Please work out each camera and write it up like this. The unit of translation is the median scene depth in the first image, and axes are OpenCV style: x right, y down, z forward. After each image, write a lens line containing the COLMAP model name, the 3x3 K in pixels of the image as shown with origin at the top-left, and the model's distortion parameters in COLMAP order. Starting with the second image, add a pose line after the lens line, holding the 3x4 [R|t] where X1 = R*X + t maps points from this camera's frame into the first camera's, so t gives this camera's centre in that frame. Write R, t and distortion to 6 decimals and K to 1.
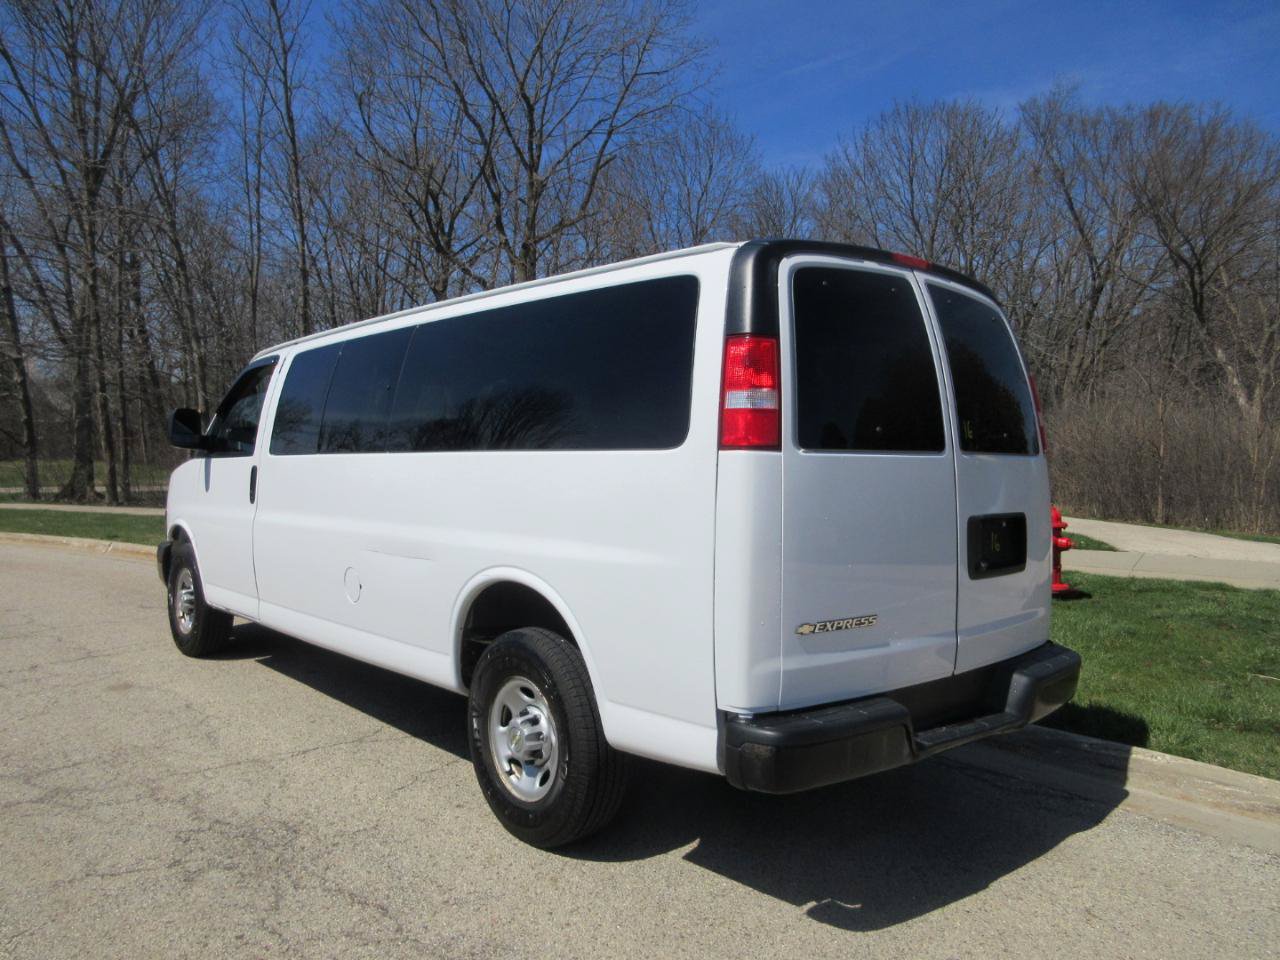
lens RADIAL K [[970.1, 0, 644.5], [0, 970.1, 469.9], [0, 0, 1]] dist [-0.000710, 0.012316]
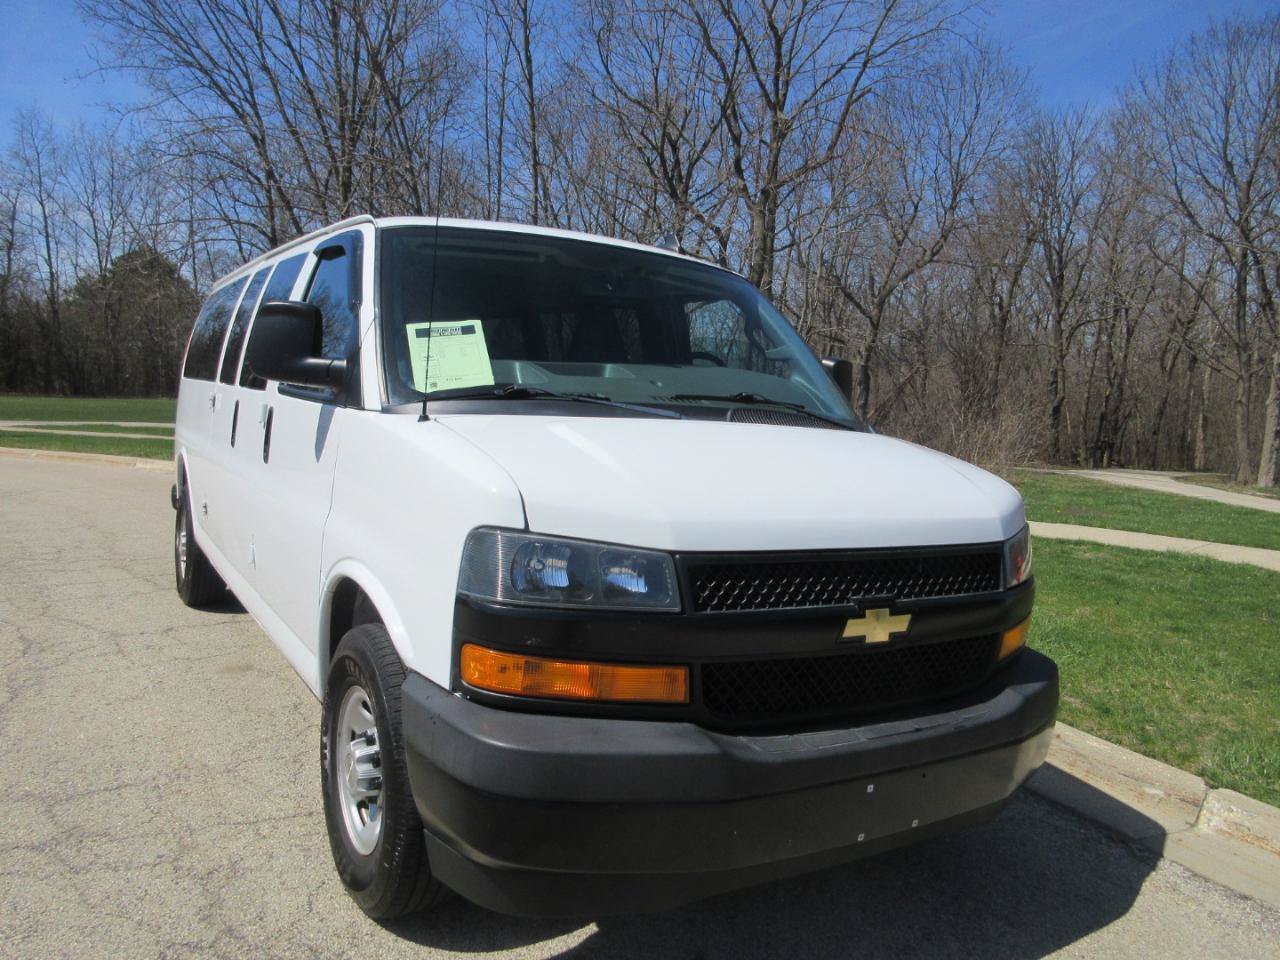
lens RADIAL K [[970.1, 0, 647.3], [0, 970.1, 470.9], [0, 0, 1]] dist [-0.000710, 0.012316]
pose [[0.971305, 0.054255, -0.231565, -0.002946], [-0.045492, 0.998038, 0.043022, 0.000364], [0.233444, -0.031253, 0.971868, 0.061313]]
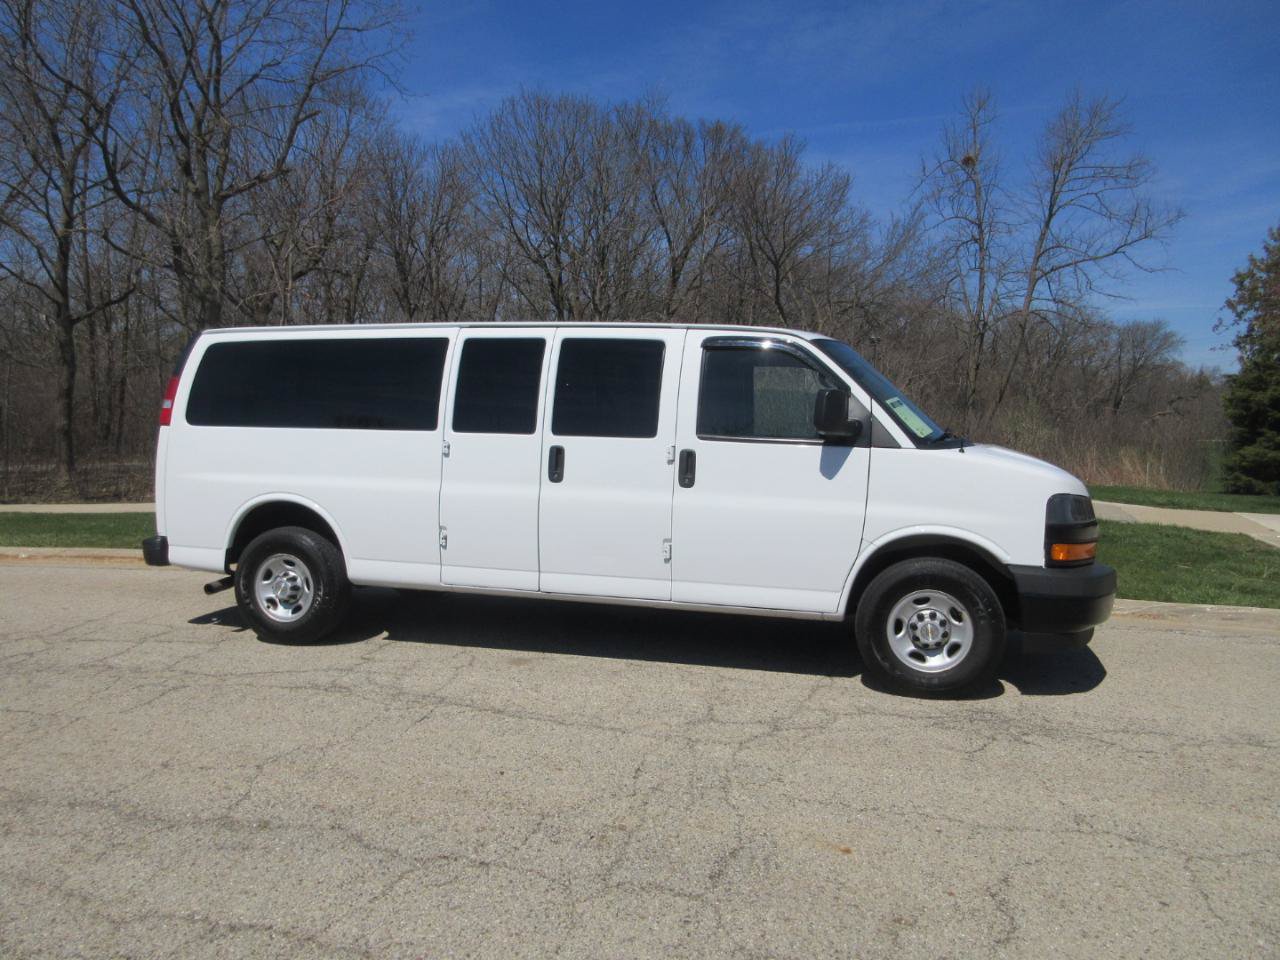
lens RADIAL K [[970.1, 0, 651.1], [0, 970.1, 486.8], [0, 0, 1]] dist [-0.000710, 0.012316]
pose [[0.869820, -0.041905, 0.491586, -0.585272], [0.012496, 0.997938, 0.062960, -0.020483], [-0.493210, -0.048621, 0.868550, -0.044706]]
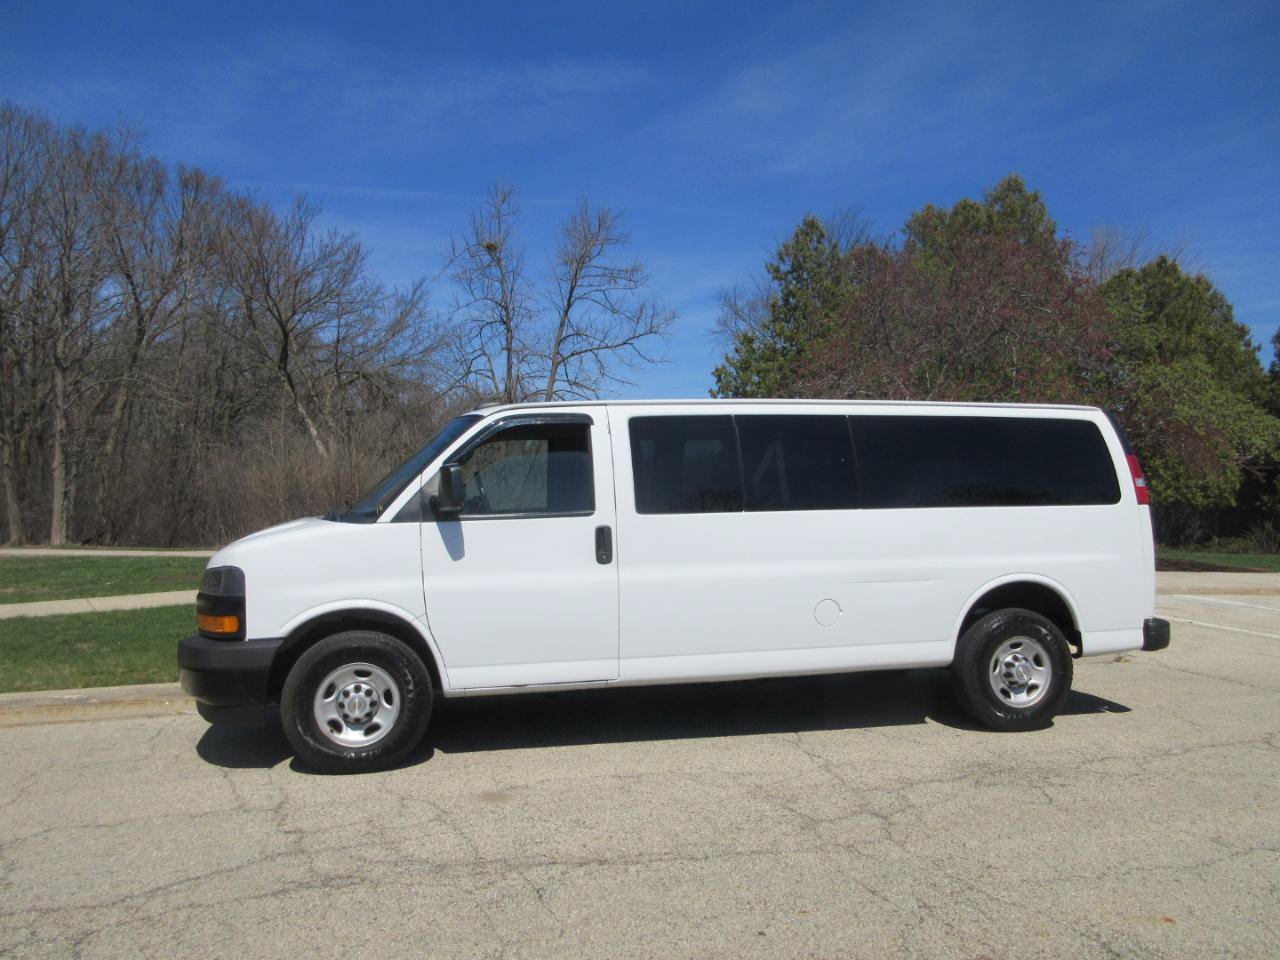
lens RADIAL K [[970.1, 0, 643.0], [0, 970.1, 470.7], [0, 0, 1]] dist [-0.000710, 0.012316]
pose [[0.461468, 0.005391, 0.887141, -0.819583], [0.021876, 0.999608, -0.017454, -0.030395], [-0.886887, 0.027462, 0.461169, 0.309011]]
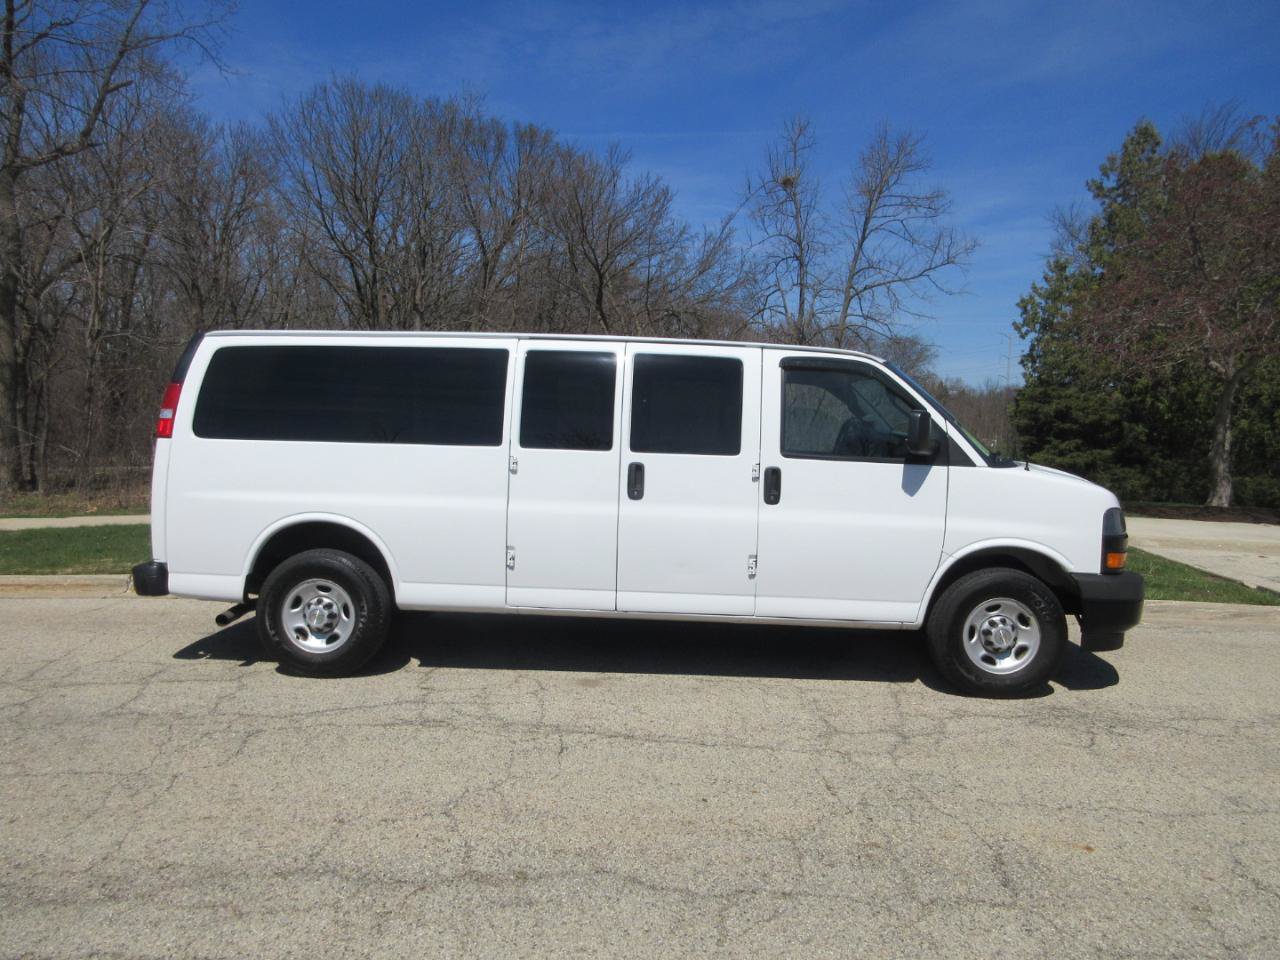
lens RADIAL K [[970.1, 0, 638.1], [0, 970.1, 482.0], [0, 0, 1]] dist [-0.000710, 0.012316]
pose [[0.734607, -0.042709, 0.677147, -0.786360], [0.003966, 0.998270, 0.058659, -0.035047], [-0.678481, -0.040406, 0.733506, 0.103889]]
